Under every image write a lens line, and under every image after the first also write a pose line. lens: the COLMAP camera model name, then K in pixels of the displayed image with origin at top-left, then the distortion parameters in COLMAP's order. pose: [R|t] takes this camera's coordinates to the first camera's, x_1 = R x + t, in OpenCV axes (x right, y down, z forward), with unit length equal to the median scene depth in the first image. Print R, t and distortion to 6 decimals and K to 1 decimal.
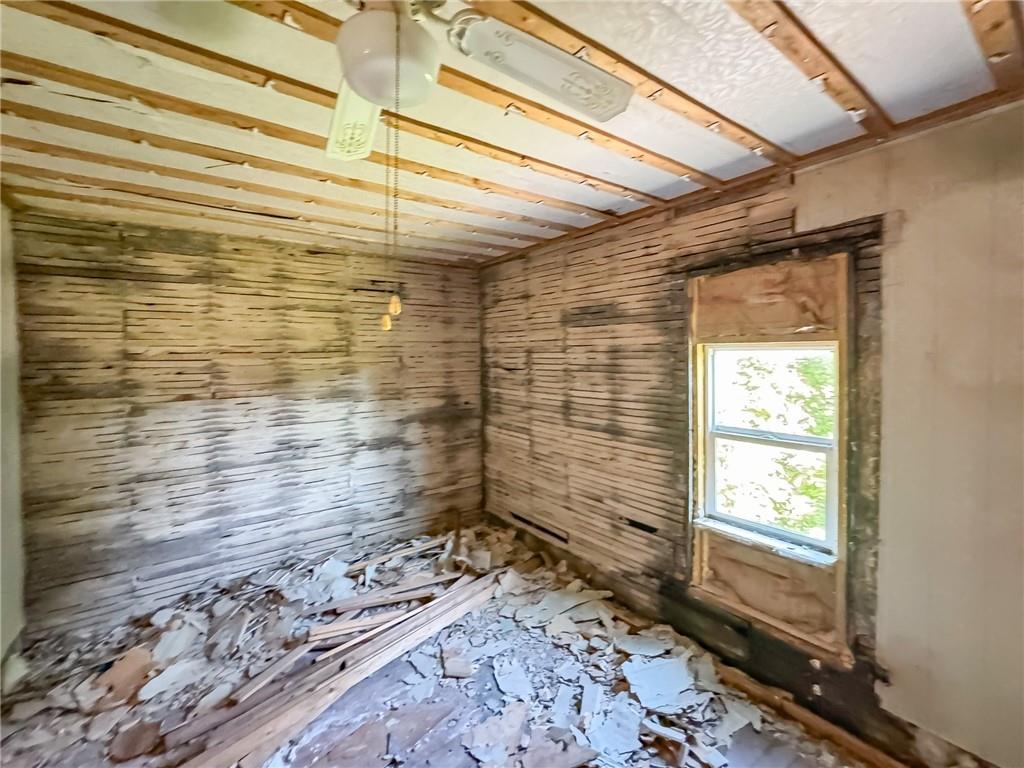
lens RADIAL K [[411.1, 0, 513.3], [0, 411.1, 362.0], [0, 0, 1]] dist [-0.008978, 0.000147]
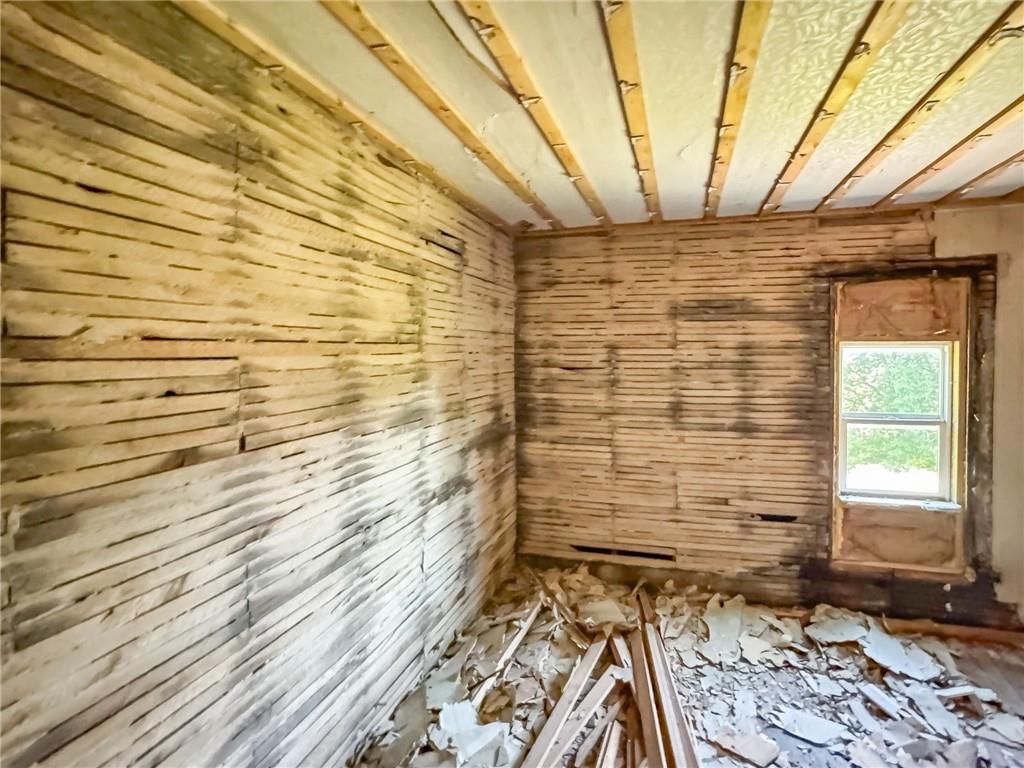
lens RADIAL K [[438.8, 0, 508.7], [0, 438.8, 353.3], [0, 0, 1]] dist [-0.014722, 0.004974]
pose [[0.787463, 0.003579, 0.616351, -0.807520], [0.006992, 0.999867, -0.014740, -0.000829], [-0.616322, 0.015917, 0.787333, 0.497517]]
